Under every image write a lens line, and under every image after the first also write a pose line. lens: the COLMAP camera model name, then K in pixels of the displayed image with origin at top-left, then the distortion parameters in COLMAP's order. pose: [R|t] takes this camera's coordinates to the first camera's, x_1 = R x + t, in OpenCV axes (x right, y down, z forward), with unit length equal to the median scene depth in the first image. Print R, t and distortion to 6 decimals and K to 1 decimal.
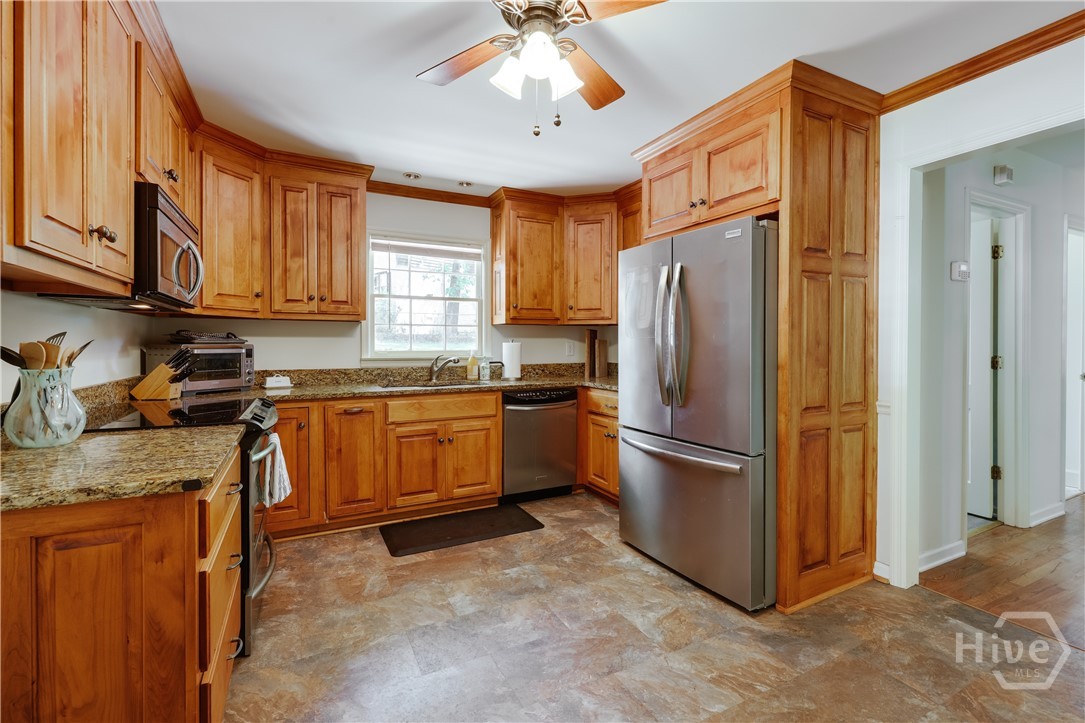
lens RADIAL K [[486.1, 0, 549.2], [0, 486.1, 354.8], [0, 0, 1]] dist [-0.000580, -0.000035]
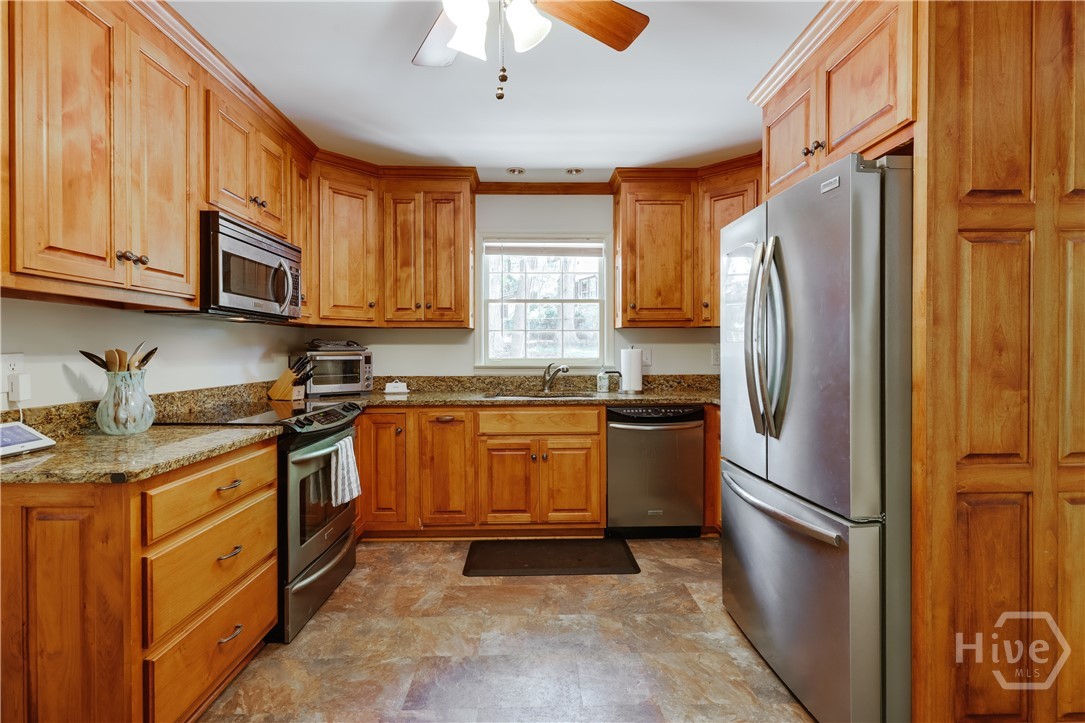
lens RADIAL K [[531.5, 0, 542.5], [0, 531.5, 361.5], [0, 0, 1]] dist [0.001024, -0.000047]
pose [[0.899015, 0.006692, -0.437867, 0.256115], [-0.007988, 0.999967, -0.001118, -0.001654], [0.437846, 0.004502, 0.899039, 0.126958]]
